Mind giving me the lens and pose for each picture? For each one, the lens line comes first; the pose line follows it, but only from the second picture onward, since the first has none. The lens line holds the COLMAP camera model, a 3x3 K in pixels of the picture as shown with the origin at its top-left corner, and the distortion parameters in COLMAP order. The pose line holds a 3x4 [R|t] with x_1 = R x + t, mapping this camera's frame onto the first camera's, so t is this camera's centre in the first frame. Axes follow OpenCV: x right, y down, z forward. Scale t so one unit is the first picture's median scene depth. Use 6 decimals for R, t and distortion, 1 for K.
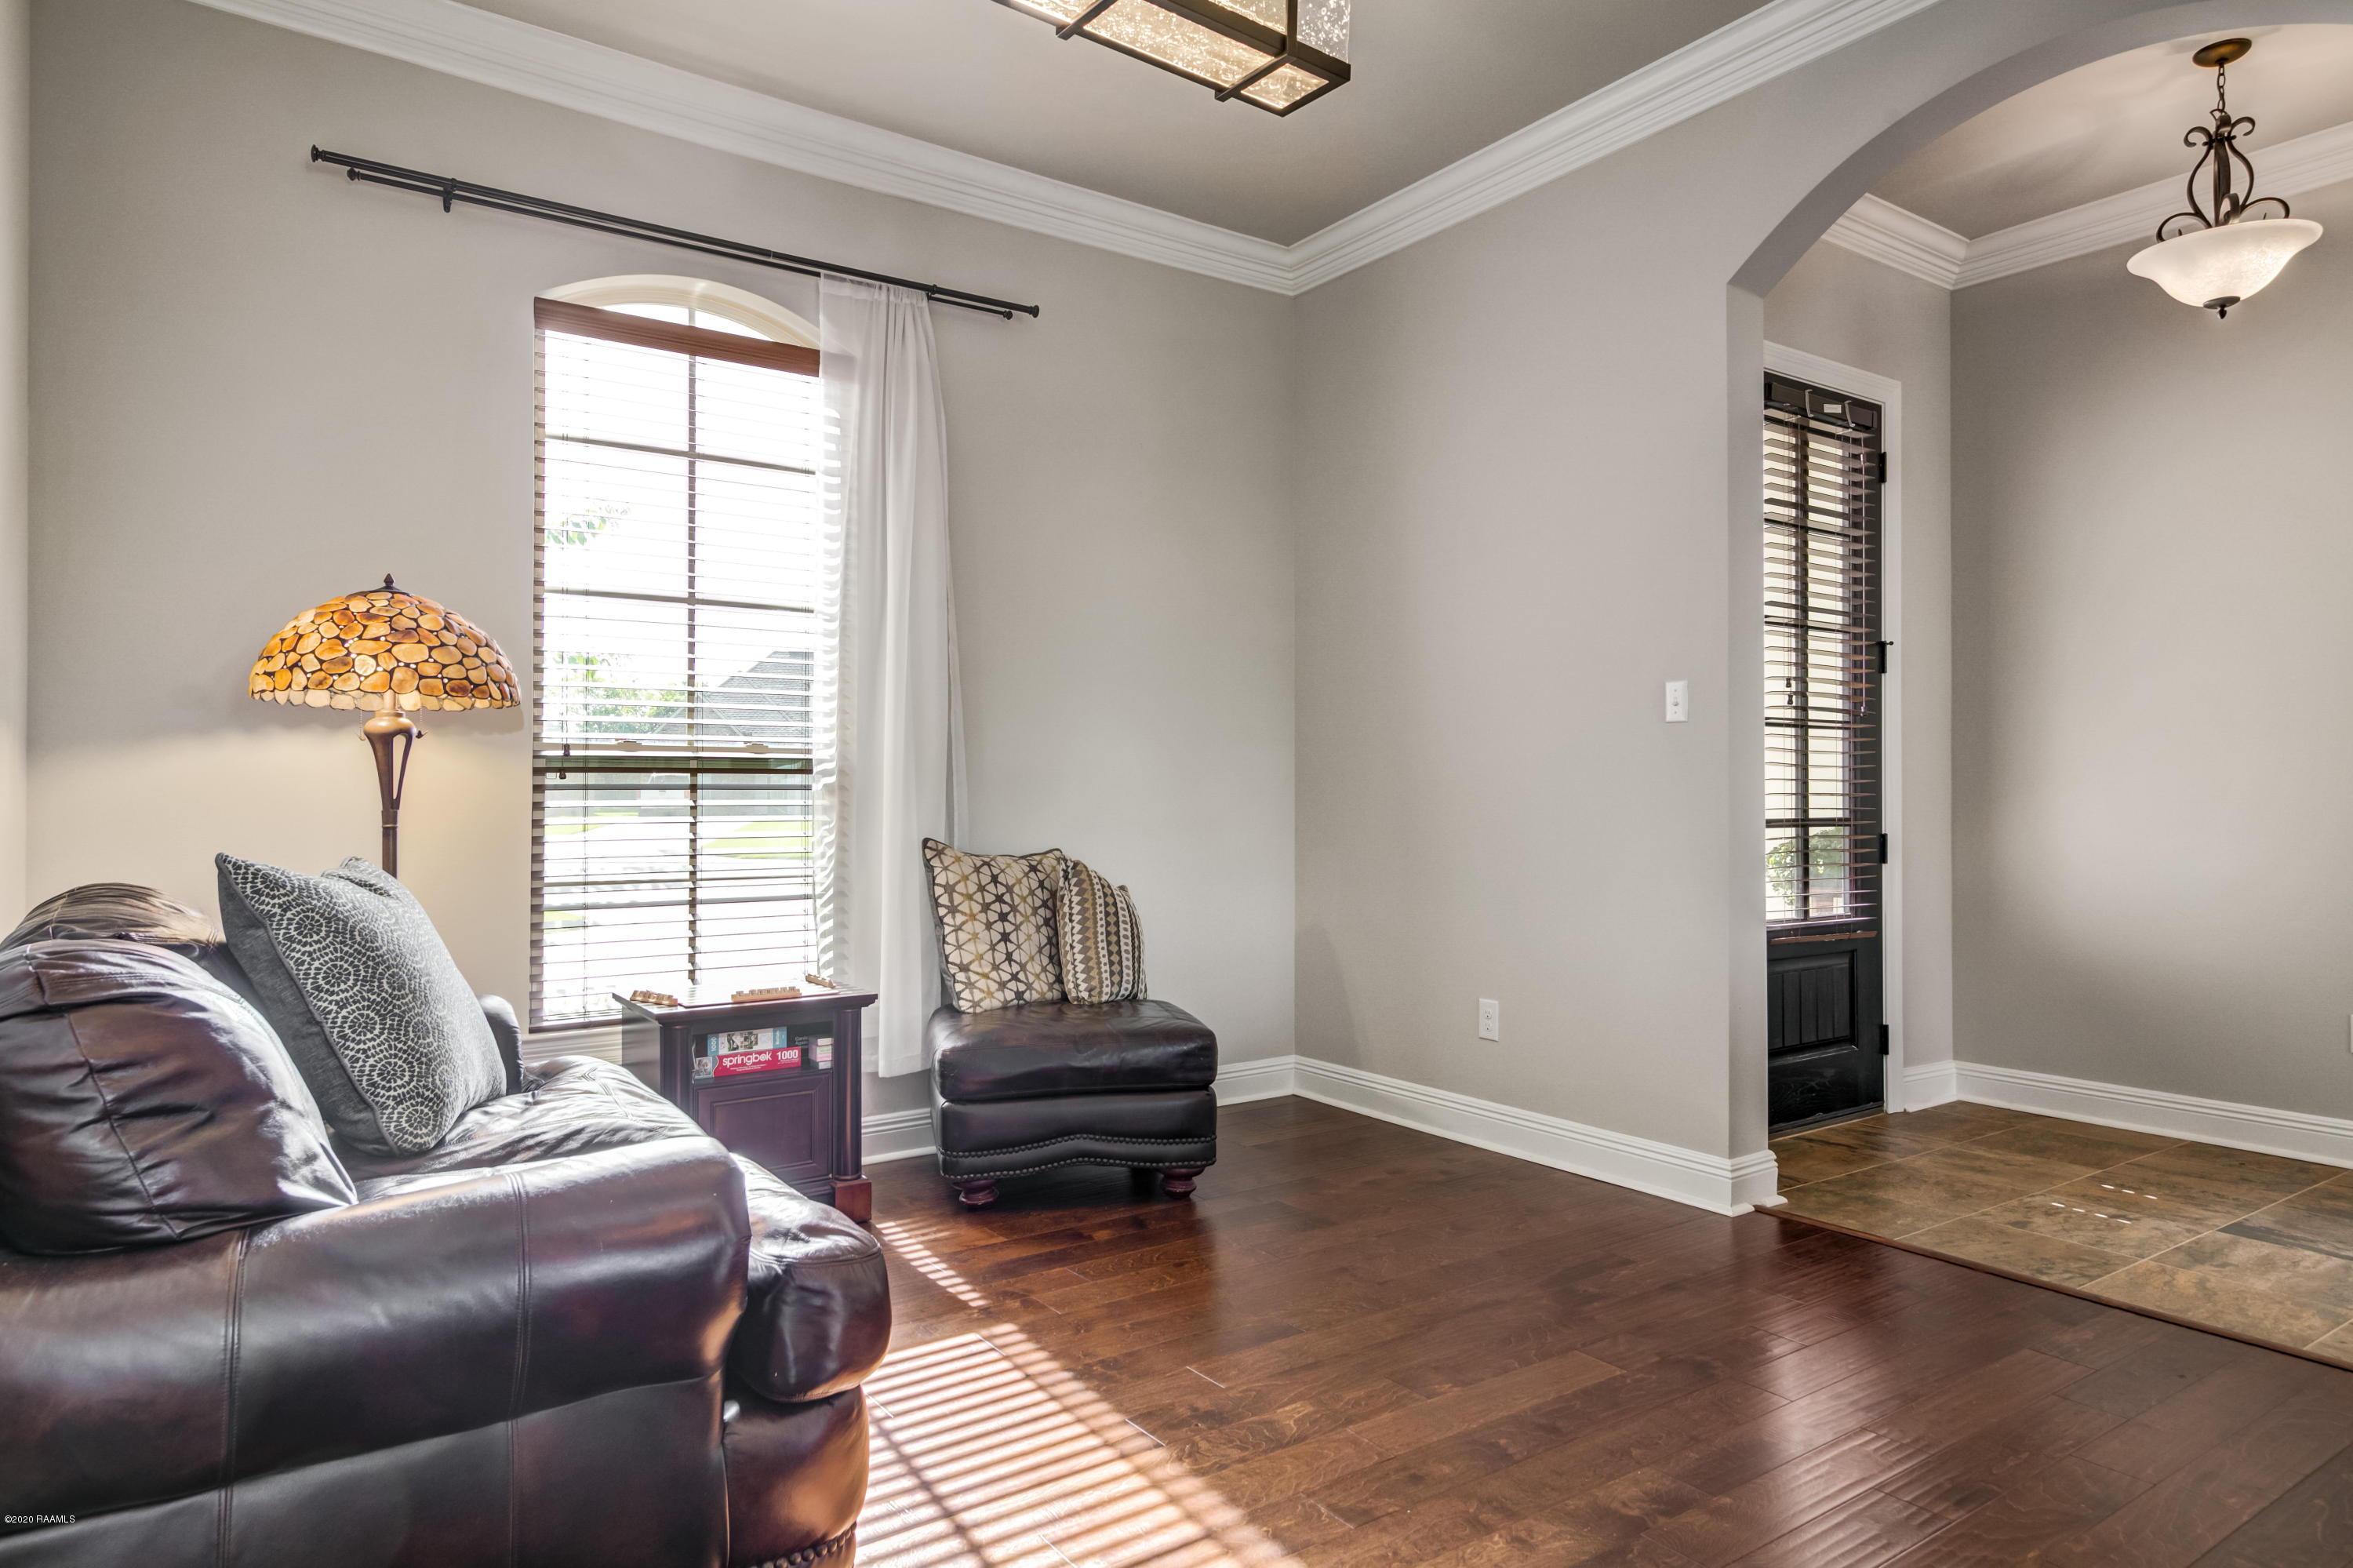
lens RADIAL K [[1386.4, 0, 1176.5], [0, 1386.4, 784.0], [0, 0, 1]] dist [0.009453, -0.000598]
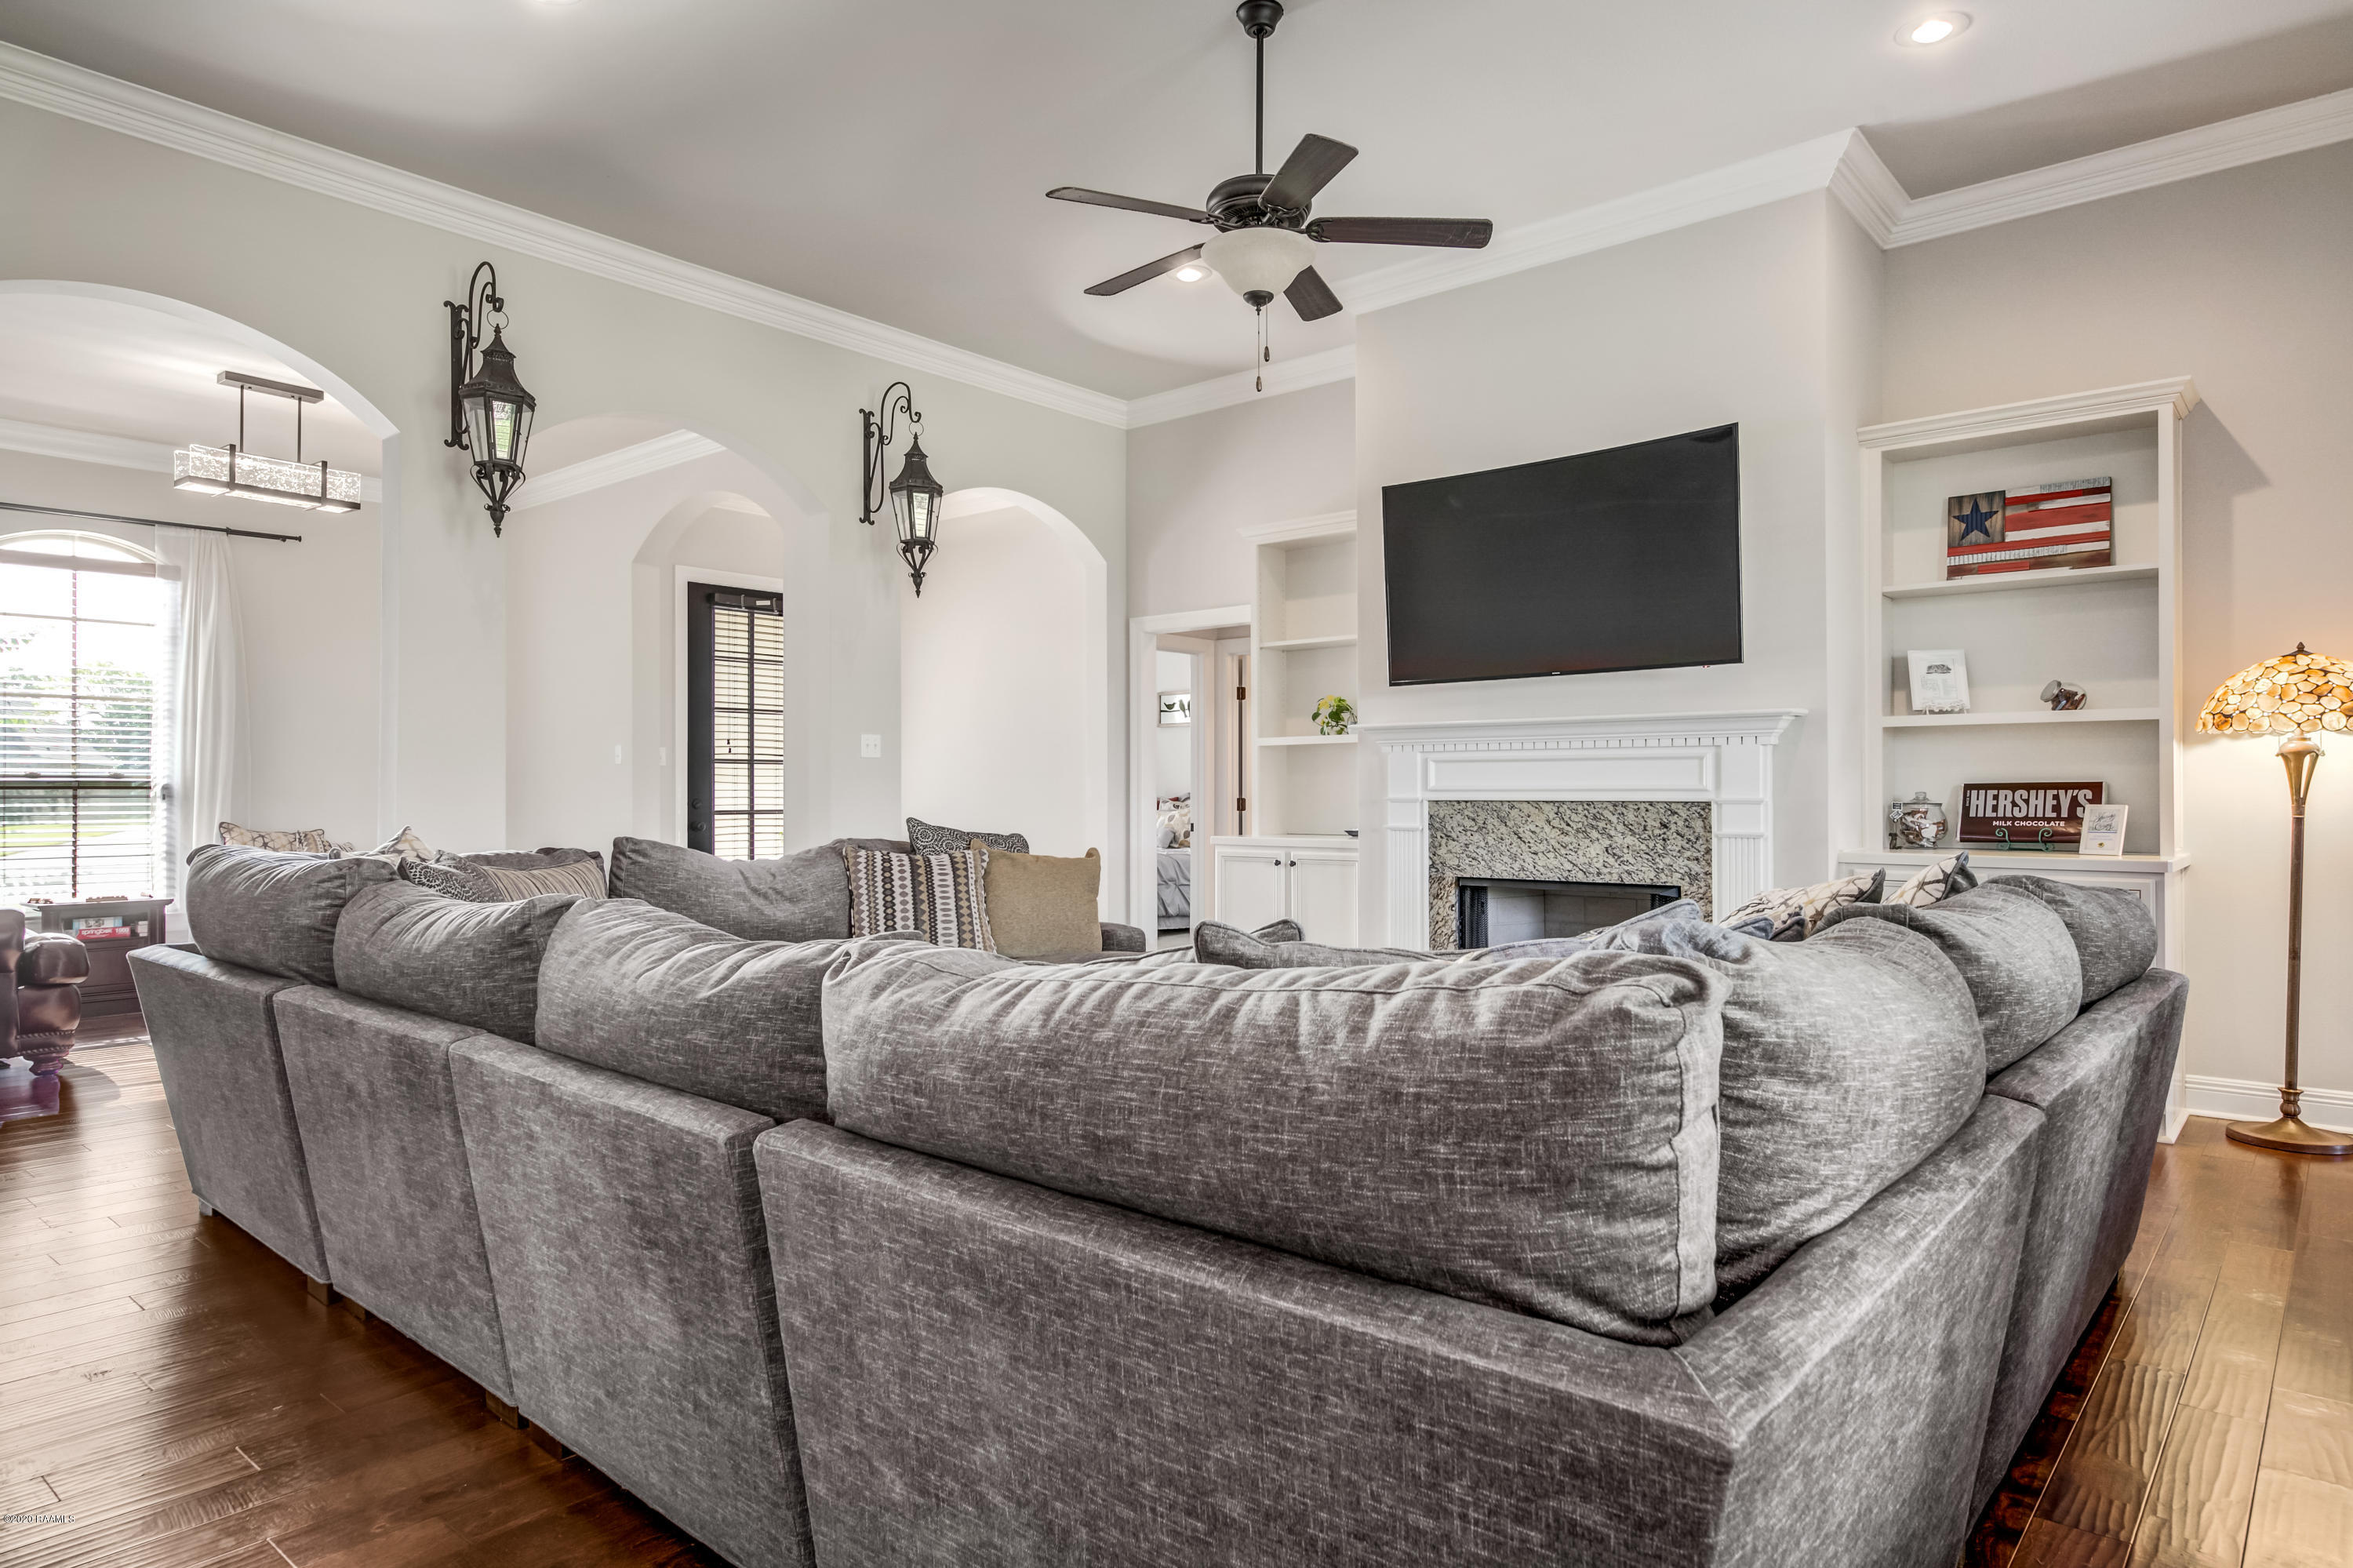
lens RADIAL K [[1386.4, 0, 1176.5], [0, 1386.4, 784.0], [0, 0, 1]] dist [0.009453, -0.000598]
pose [[0.969653, -0.001804, 0.244479, 0.647610], [0.002227, 0.999996, -0.001452, -0.009569], [-0.244475, 0.001952, 0.969654, -1.219886]]
